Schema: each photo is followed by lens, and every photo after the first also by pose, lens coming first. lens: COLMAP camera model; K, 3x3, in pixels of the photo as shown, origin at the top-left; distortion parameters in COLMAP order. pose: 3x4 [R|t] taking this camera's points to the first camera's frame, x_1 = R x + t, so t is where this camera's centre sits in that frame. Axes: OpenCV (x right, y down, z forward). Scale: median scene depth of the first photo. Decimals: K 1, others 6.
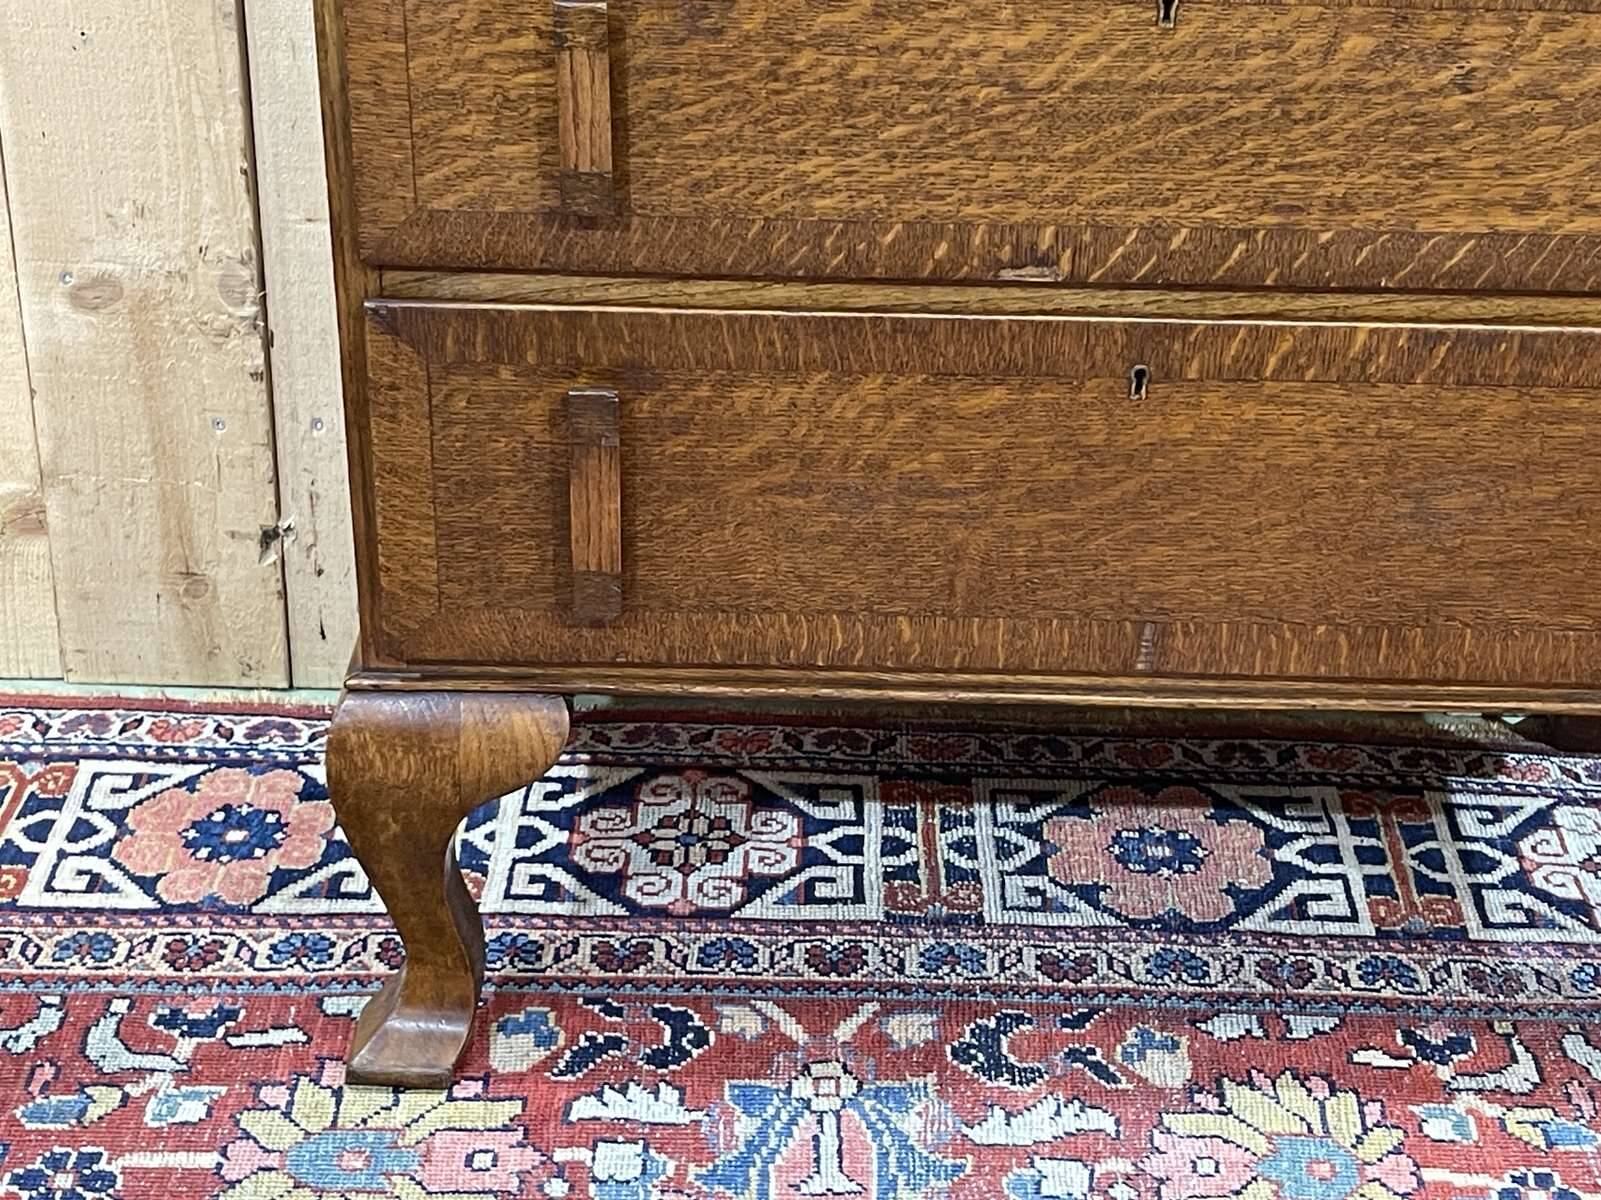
lens RADIAL K [[2877.1, 0, 824.6], [0, 2877.1, 621.8], [0, 0, 1]] dist [0.121695, 0.000000]
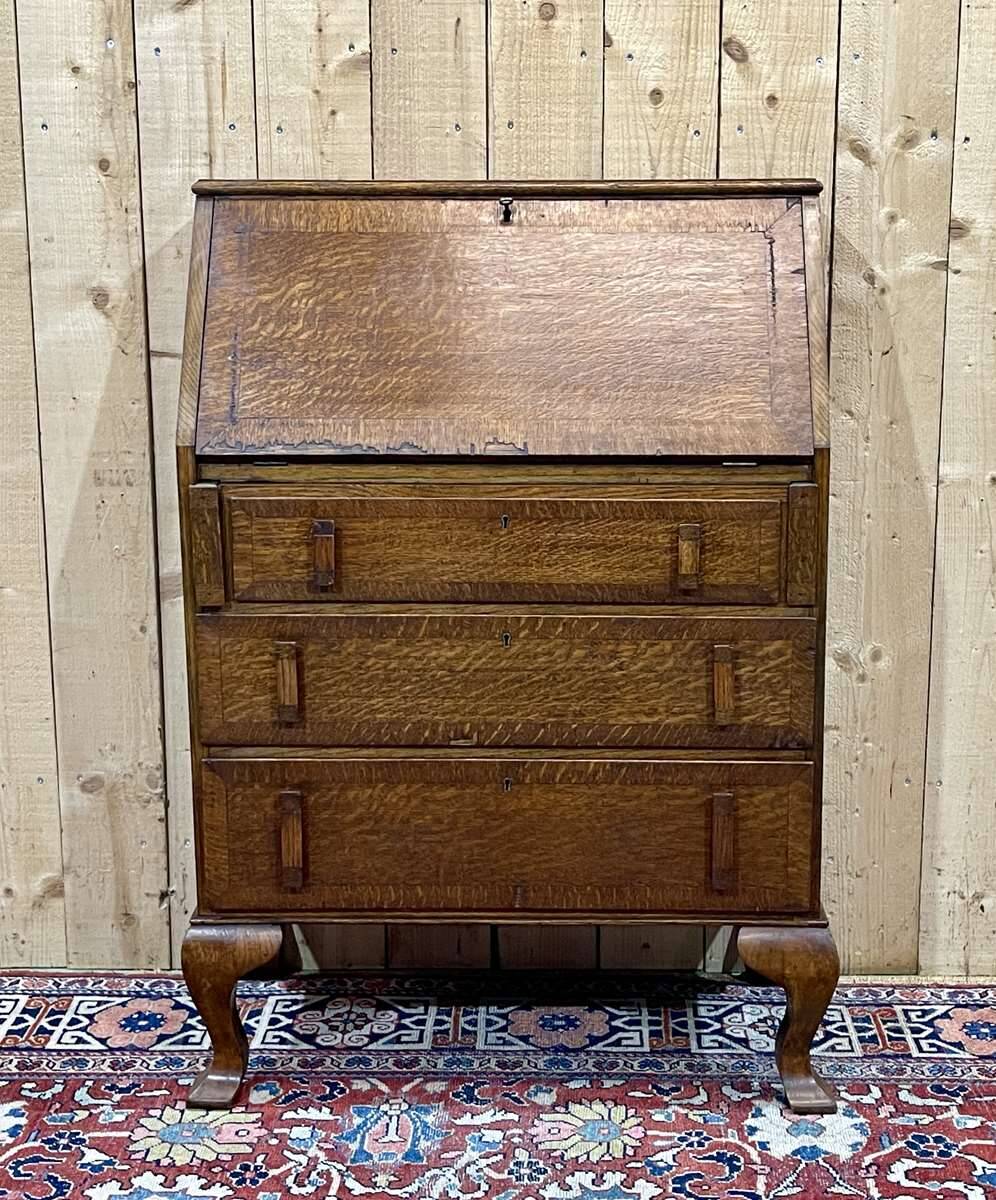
lens RADIAL K [[1978.7, 0, 537.1], [0, 1978.7, 594.4], [0, 0, 1]] dist [0.082423, 0.000000]
pose [[0.999760, -0.018525, -0.011722, 0.131818], [0.014706, 0.963280, -0.268097, 0.183970], [0.016258, 0.267860, 0.963321, -0.595538]]
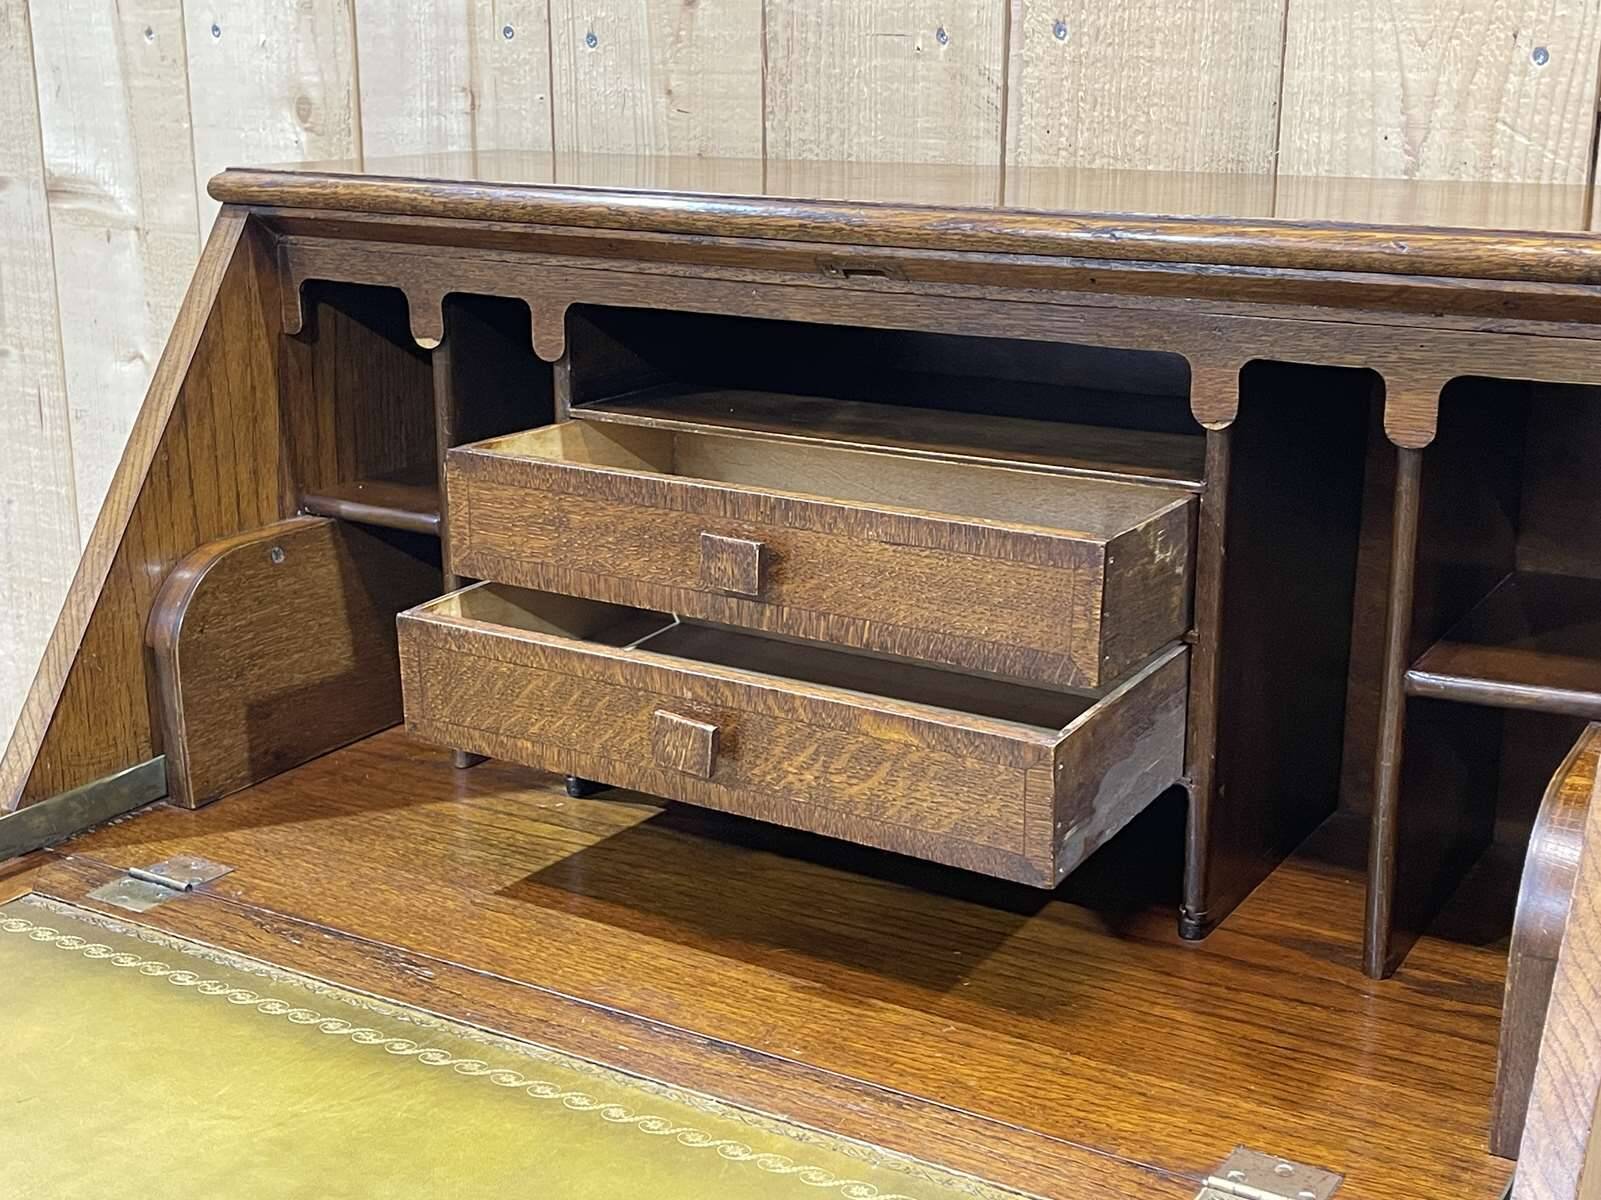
lens RADIAL K [[2093.5, 0, 817.3], [0, 2093.5, 599.3], [0, 0, 1]] dist [0.039118, 0.000000]
pose [[0.865696, 0.116731, -0.486770, 0.382265], [-0.216441, 0.964117, -0.153726, -0.313423], [0.451359, 0.238437, 0.859897, 0.274011]]
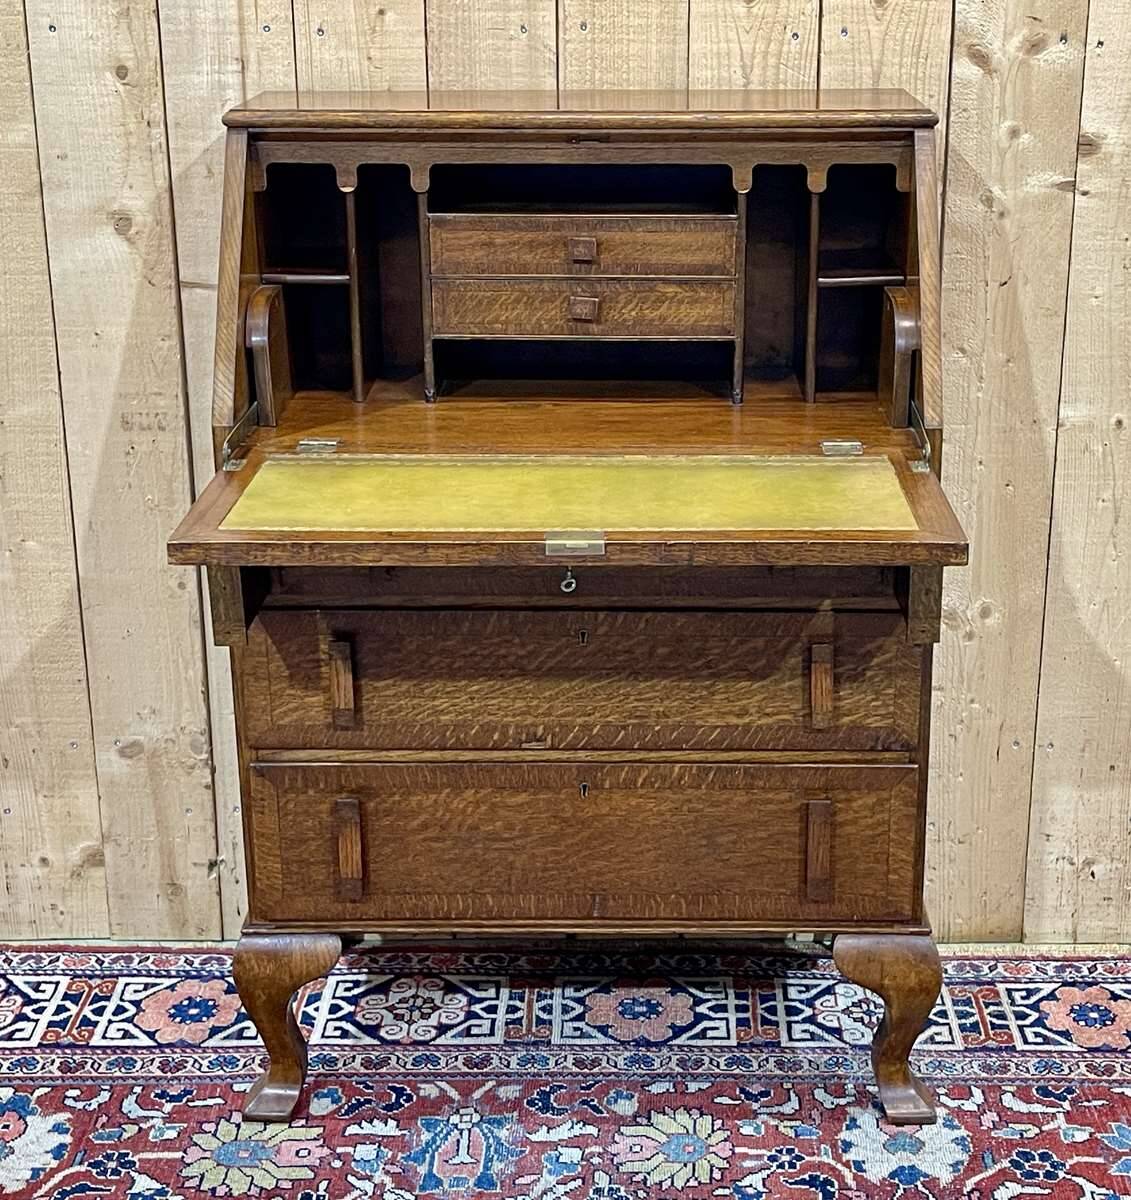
lens RADIAL K [[2100.0, 0, 631.0], [0, 2100.0, 604.2], [0, 0, 1]] dist [0.081464, 0.000000]
pose [[0.999793, -0.020181, -0.002478, 0.127659], [0.019603, 0.989091, -0.145994, 0.013744], [0.005397, 0.145915, 0.989282, -0.575676]]
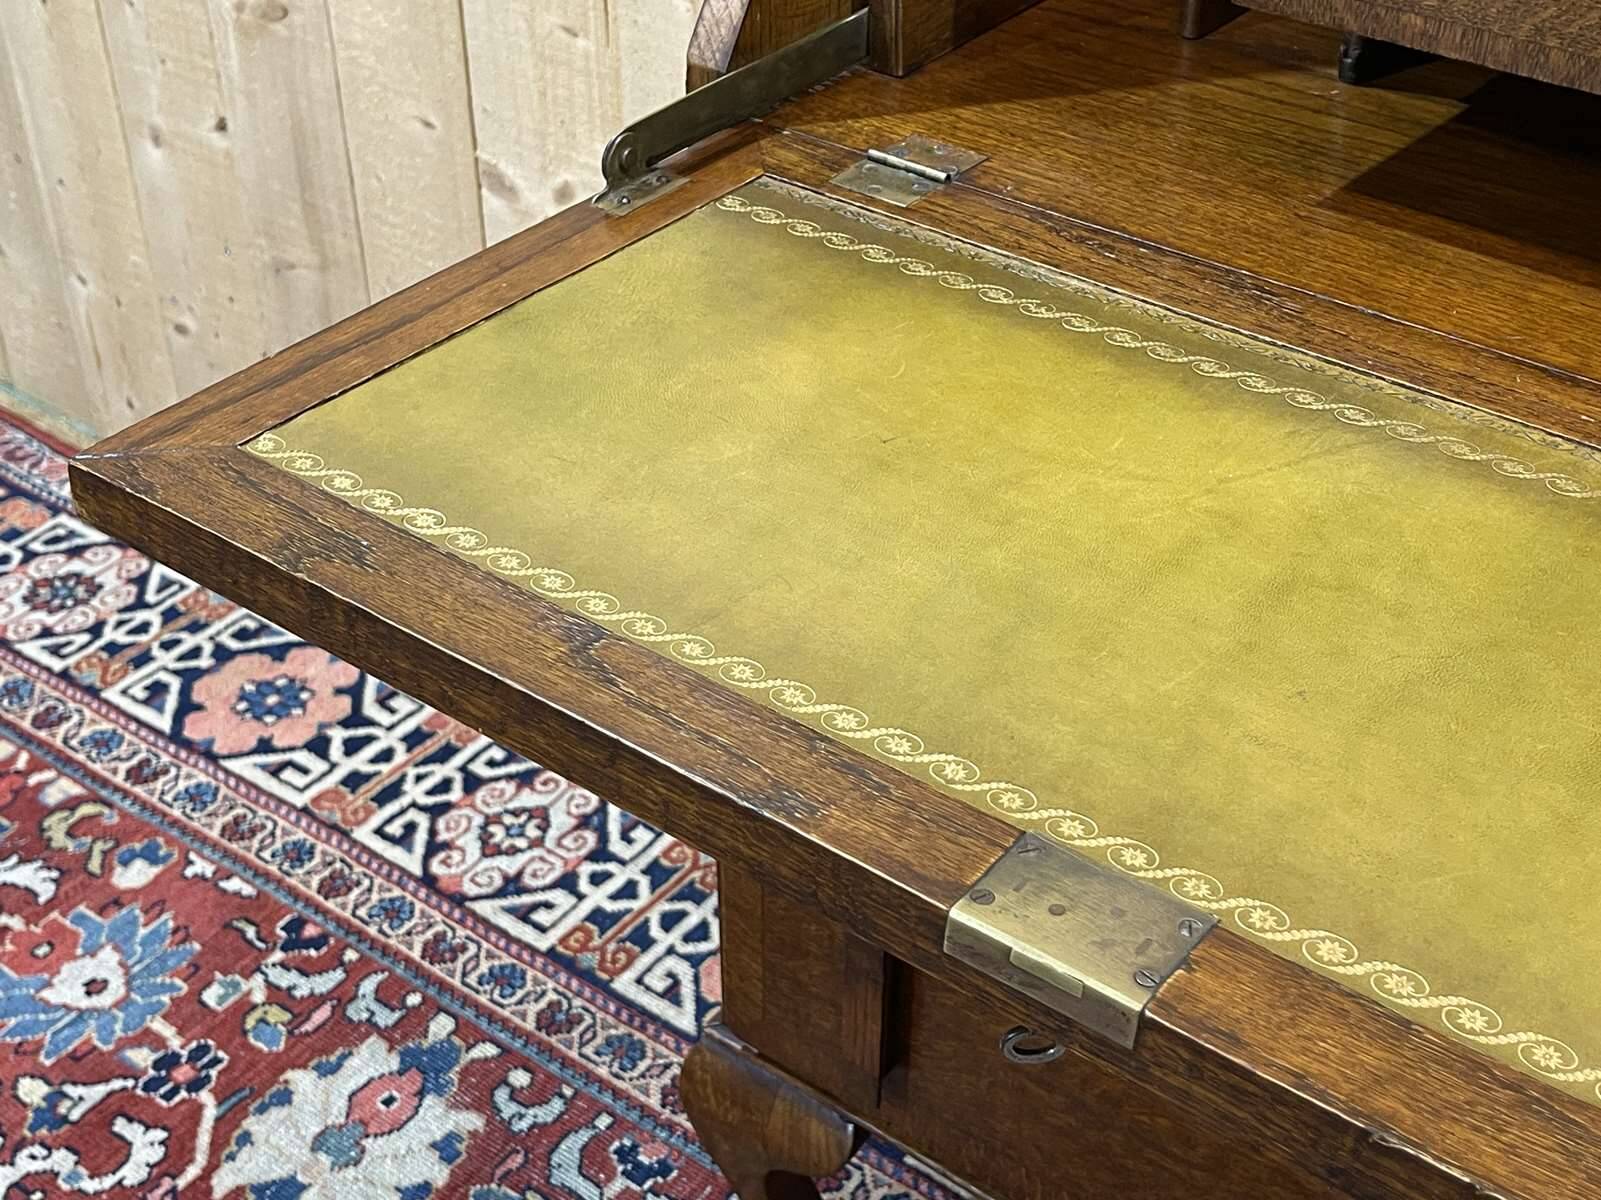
lens RADIAL K [[2093.5, 0, 817.6], [0, 2093.5, 601.2], [0, 0, 1]] dist [0.039118, 0.000000]
pose [[0.802600, 0.337226, -0.492049, 0.198662], [-0.265797, 0.940630, 0.211110, -0.289683], [0.534028, -0.038652, 0.844583, 0.283620]]
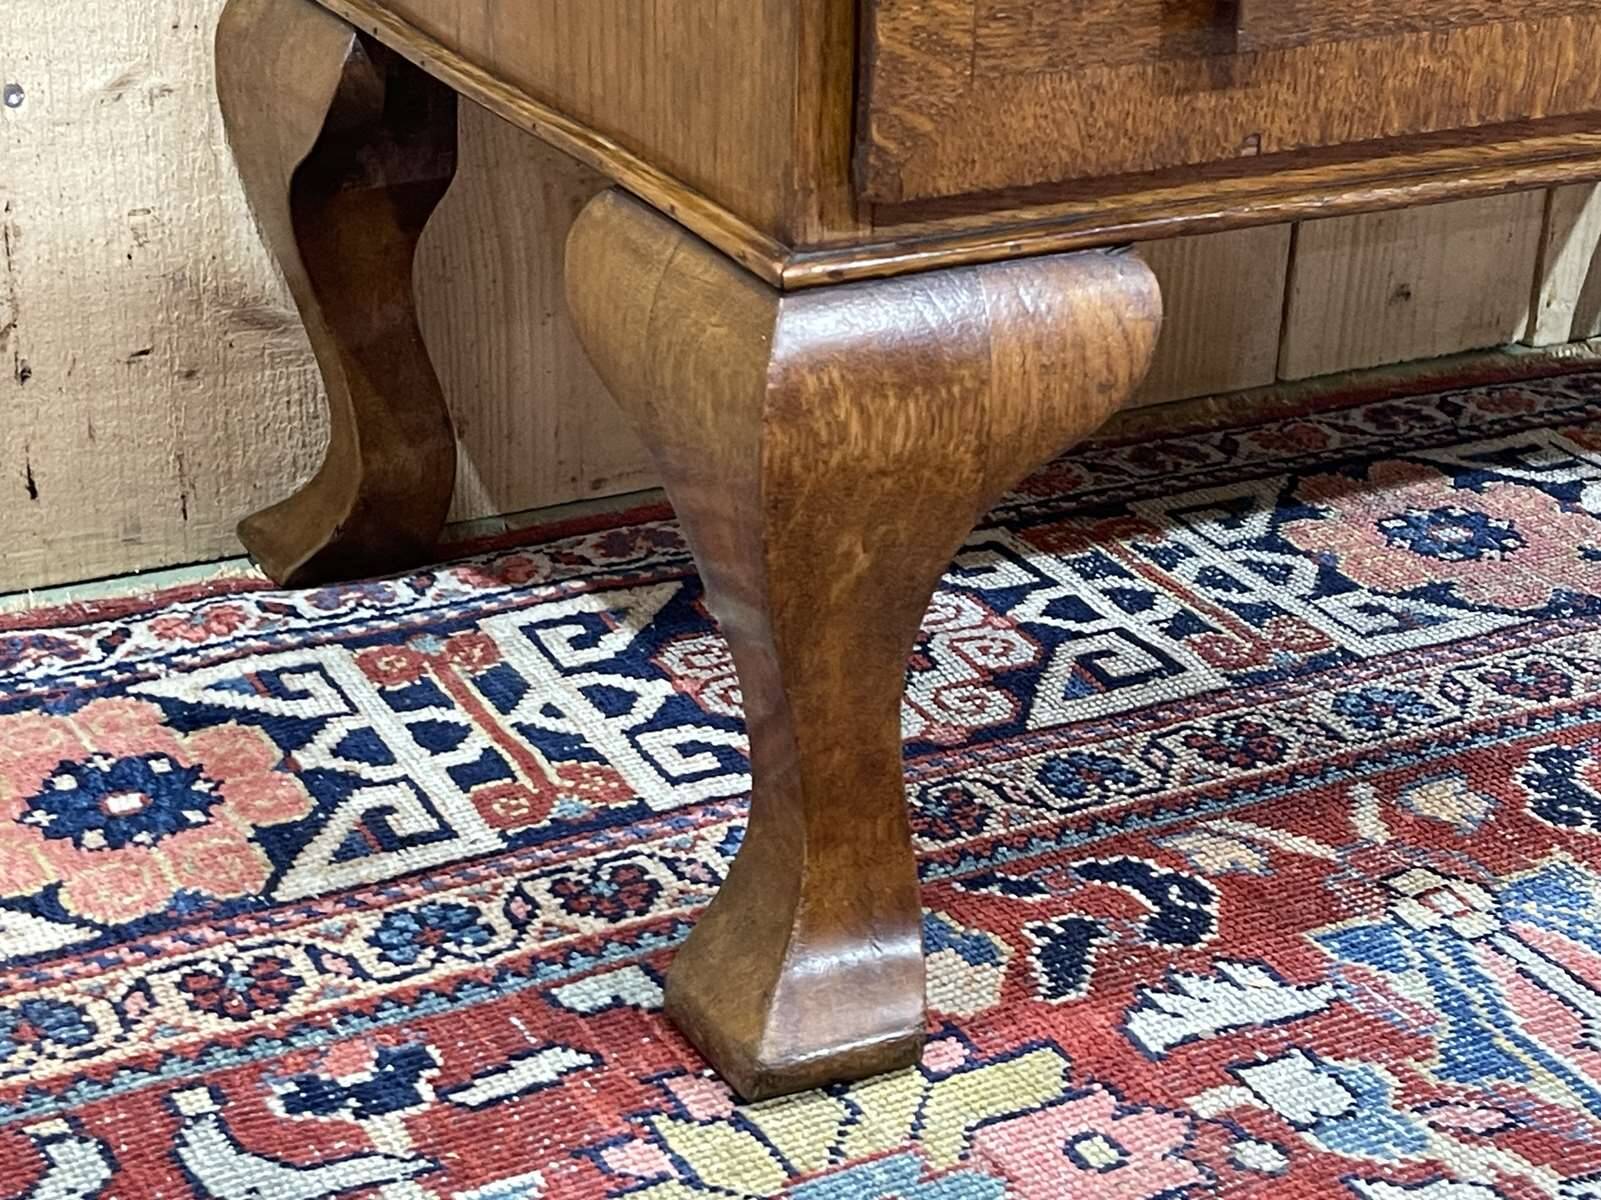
lens RADIAL K [[2877.1, 0, 860.3], [0, 2877.1, 591.1], [0, 0, 1]] dist [0.121695, 0.000000]
pose [[0.872730, -0.185493, 0.451592, -0.344463], [0.208594, 0.978001, -0.001405, 0.069372], [-0.441397, 0.095426, 0.892223, 0.483722]]
